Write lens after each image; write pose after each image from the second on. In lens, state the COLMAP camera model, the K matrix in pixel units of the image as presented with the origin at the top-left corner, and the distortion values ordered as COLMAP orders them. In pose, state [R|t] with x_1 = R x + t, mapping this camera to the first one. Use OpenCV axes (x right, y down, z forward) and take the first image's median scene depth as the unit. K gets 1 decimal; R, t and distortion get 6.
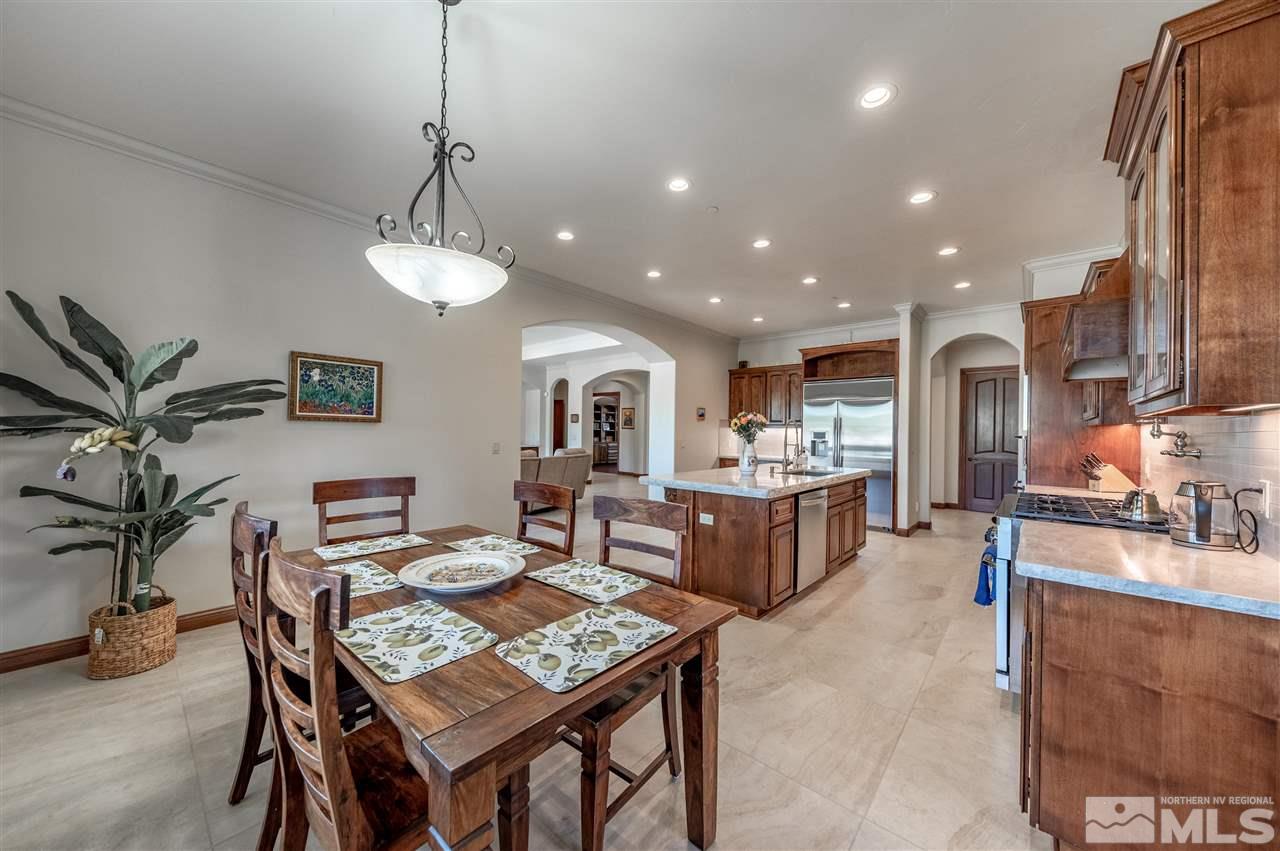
lens RADIAL K [[444.5, 0, 634.0], [0, 444.5, 429.5], [0, 0, 1]] dist [0.003366, -0.000894]
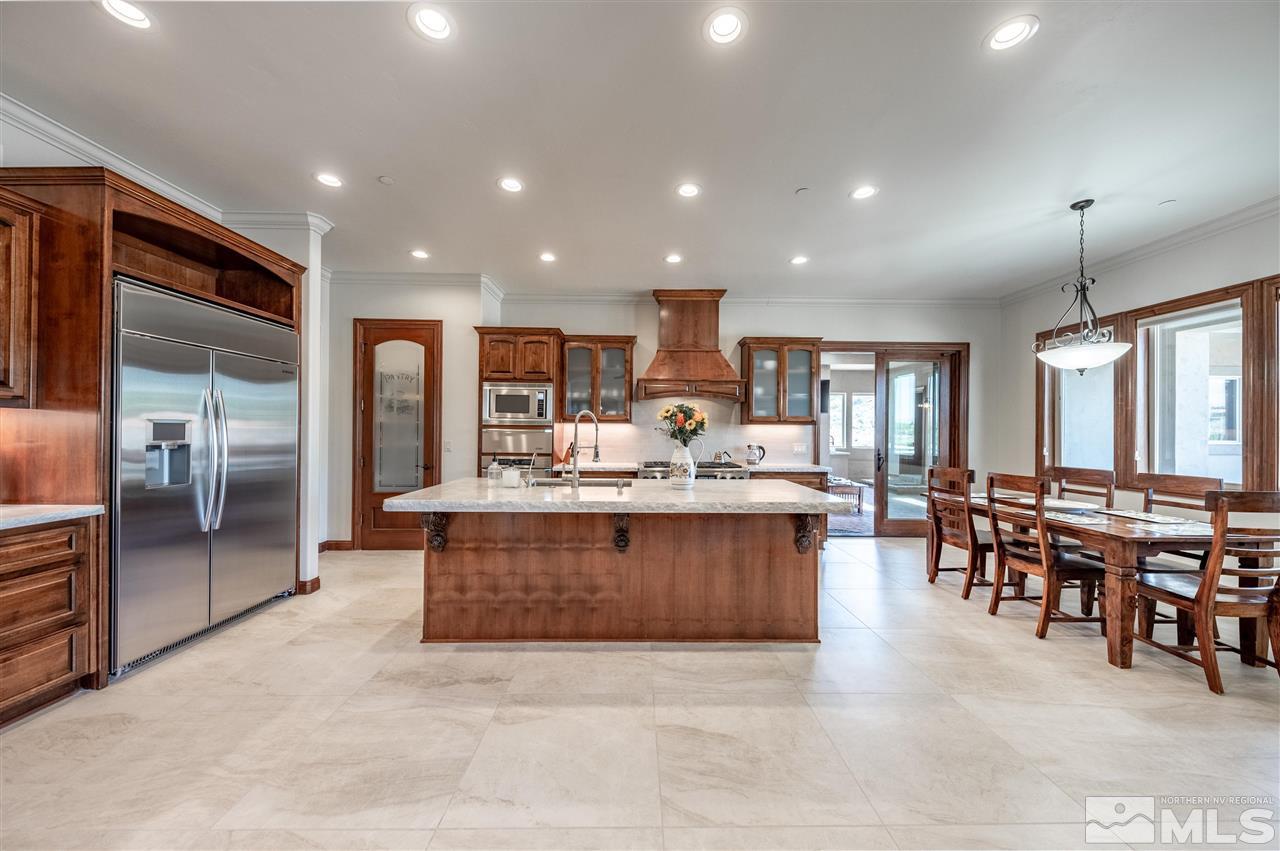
lens RADIAL K [[444.5, 0, 643.6], [0, 444.5, 430.0], [0, 0, 1]] dist [0.003366, -0.000894]
pose [[-0.687555, -0.018261, 0.725903, -0.160450], [-0.019748, 0.999784, 0.006446, 0.000845], [-0.725864, -0.009903, -0.687767, 1.069646]]
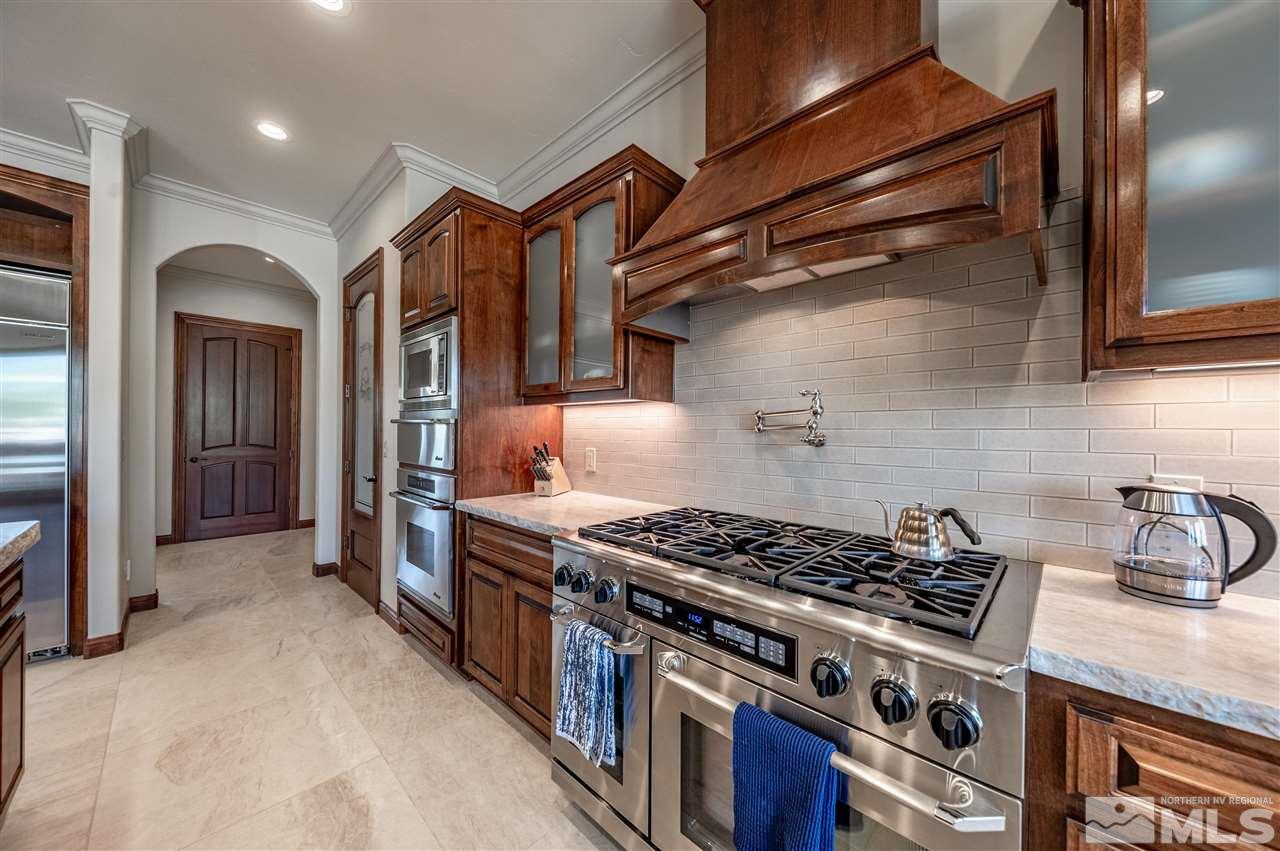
lens RADIAL K [[444.5, 0, 643.8], [0, 444.5, 430.9], [0, 0, 1]] dist [0.003366, -0.000894]
pose [[0.023513, -0.015794, 0.999599, 0.182896], [-0.010343, 0.999818, 0.016041, 0.012080], [-0.999670, -0.010716, 0.023345, 0.461186]]
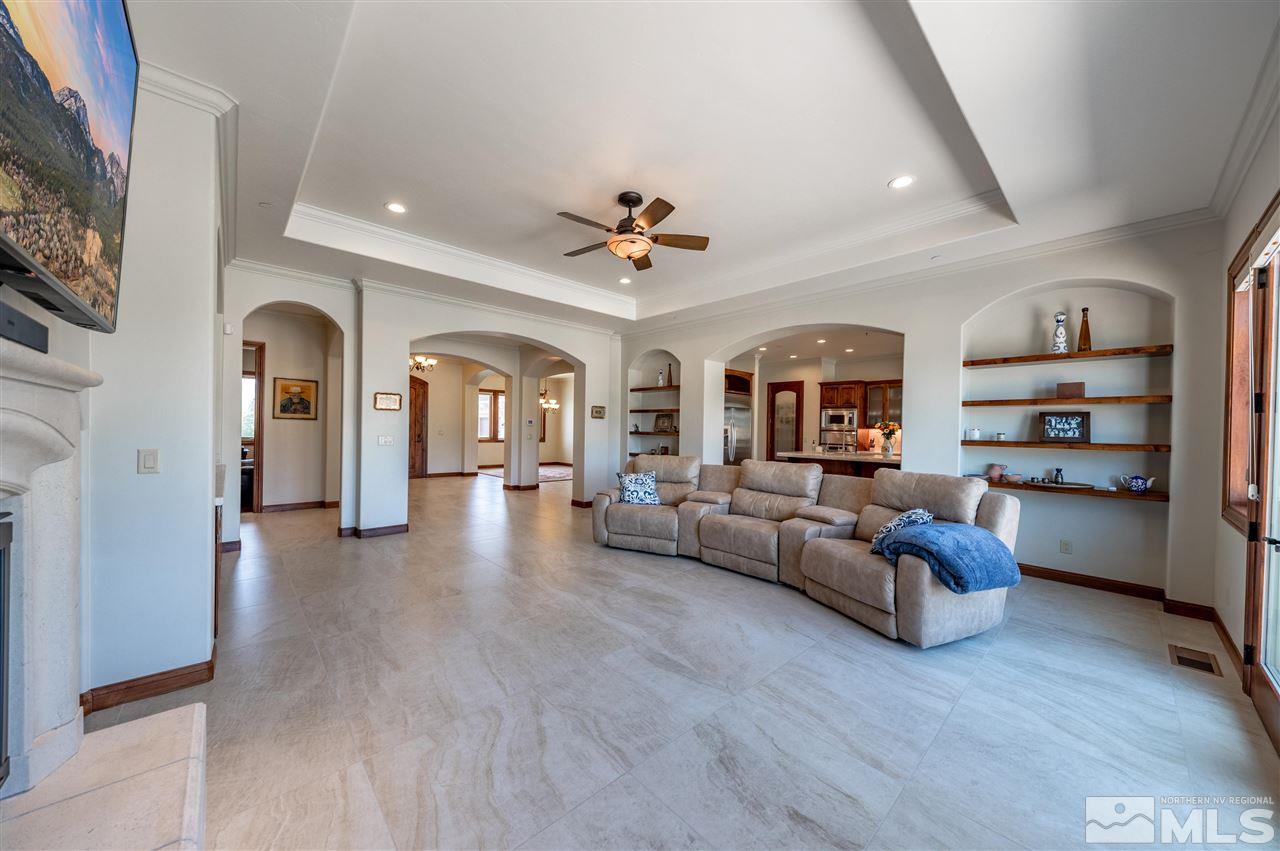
lens RADIAL K [[444.5, 0, 635.8], [0, 444.5, 429.3], [0, 0, 1]] dist [0.003366, -0.000894]
pose [[0.092795, -0.016705, 0.995545, -1.121563], [-0.019218, 0.999643, 0.018565, -0.015836], [-0.995500, -0.020855, 0.092440, 1.272387]]
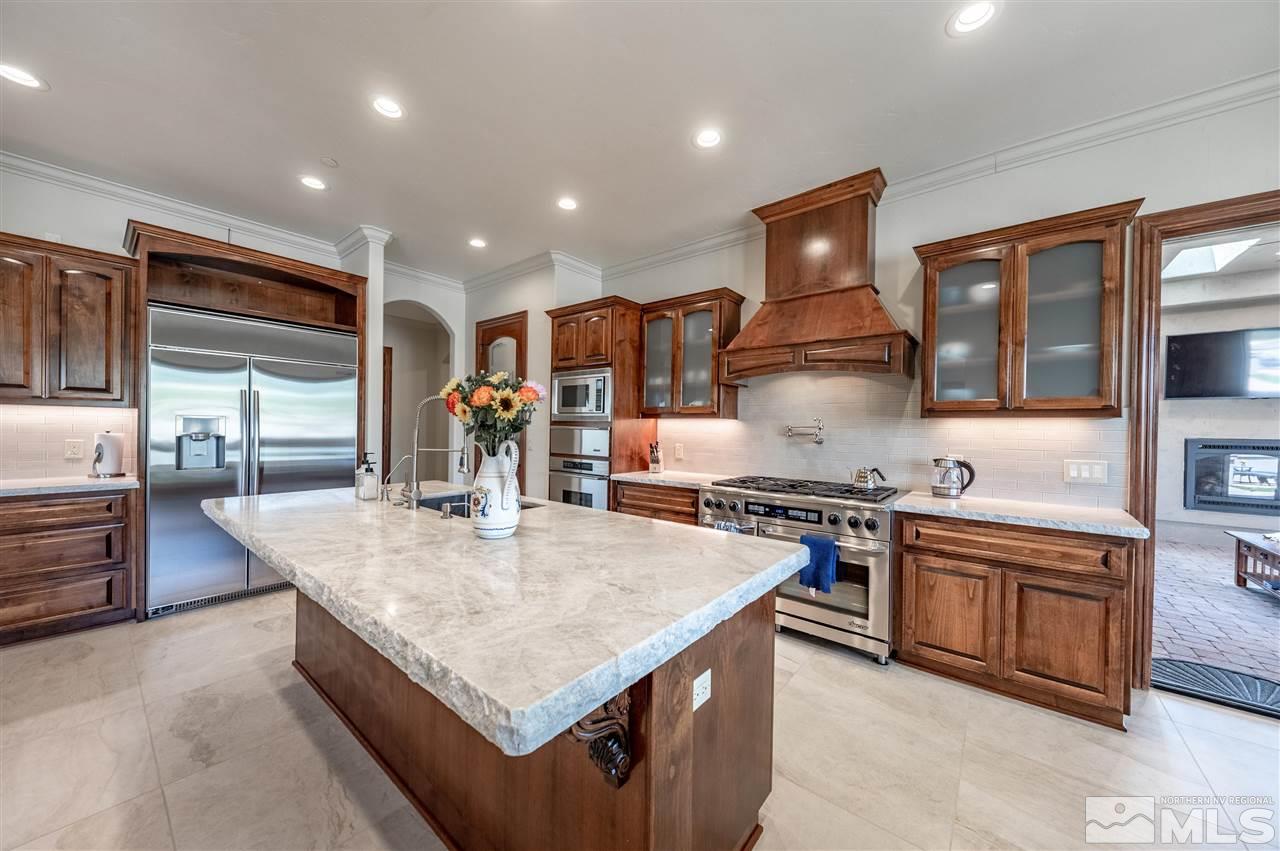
lens RADIAL K [[444.5, 0, 646.7], [0, 444.5, 431.3], [0, 0, 1]] dist [0.003366, -0.000894]
pose [[-0.060000, -0.022888, 0.997936, -0.093939], [-0.017716, 0.999604, 0.021861, 0.000361], [-0.998041, -0.016368, -0.060382, 0.614357]]
